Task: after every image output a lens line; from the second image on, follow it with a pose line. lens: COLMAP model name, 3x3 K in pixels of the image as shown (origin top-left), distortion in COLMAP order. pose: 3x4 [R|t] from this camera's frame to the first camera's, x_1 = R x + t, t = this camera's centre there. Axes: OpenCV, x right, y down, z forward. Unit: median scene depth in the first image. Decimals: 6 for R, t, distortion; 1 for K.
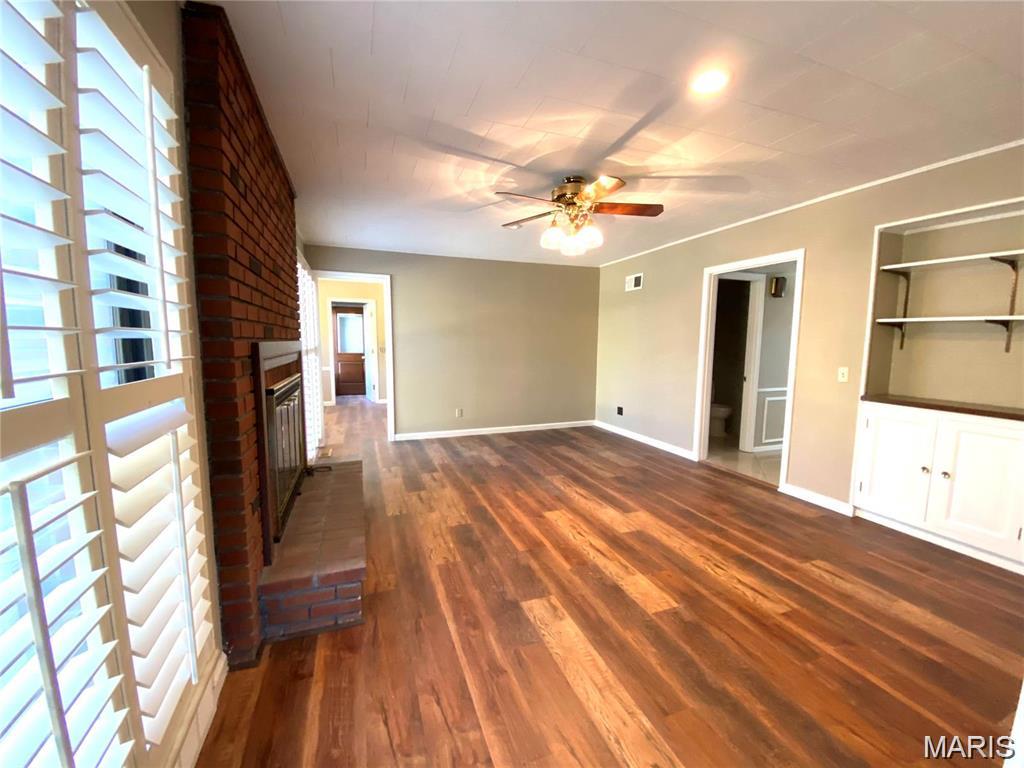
lens RADIAL K [[409.7, 0, 508.6], [0, 409.7, 383.7], [0, 0, 1]] dist [0.012940, -0.017326]
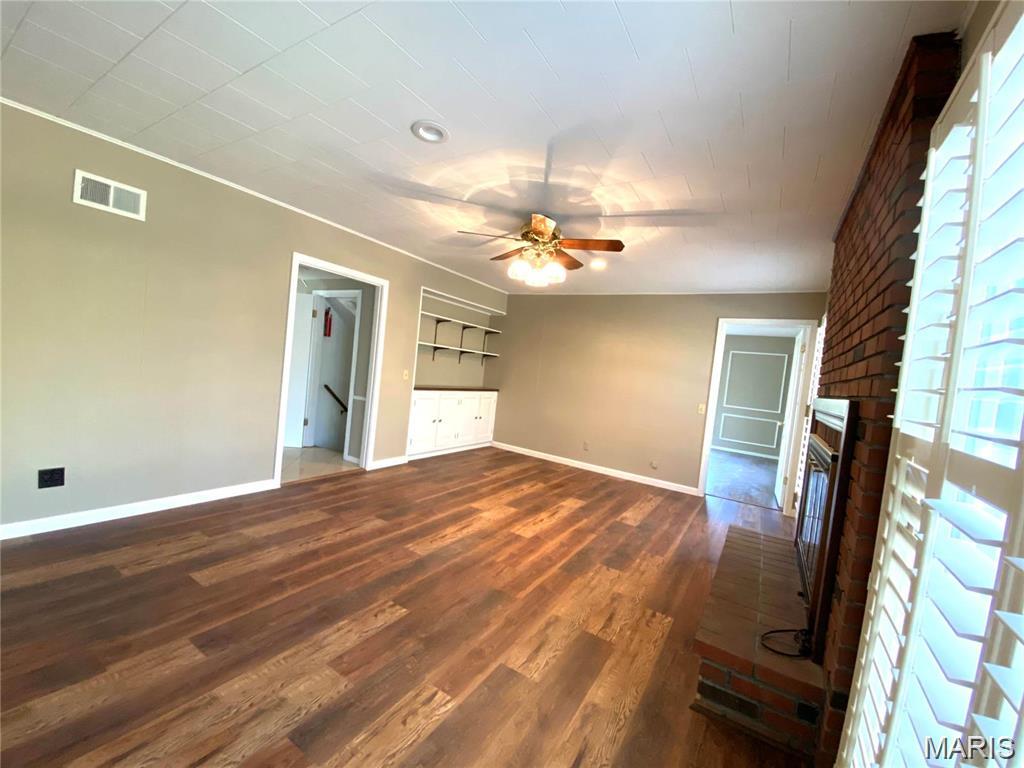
lens RADIAL K [[409.7, 0, 508.6], [0, 409.7, 383.7], [0, 0, 1]] dist [0.012940, -0.017326]
pose [[-0.606771, -0.104473, 0.787981, -0.640633], [-0.025877, 0.993396, 0.111782, -0.172261], [-0.794456, 0.047435, -0.605467, 1.633814]]
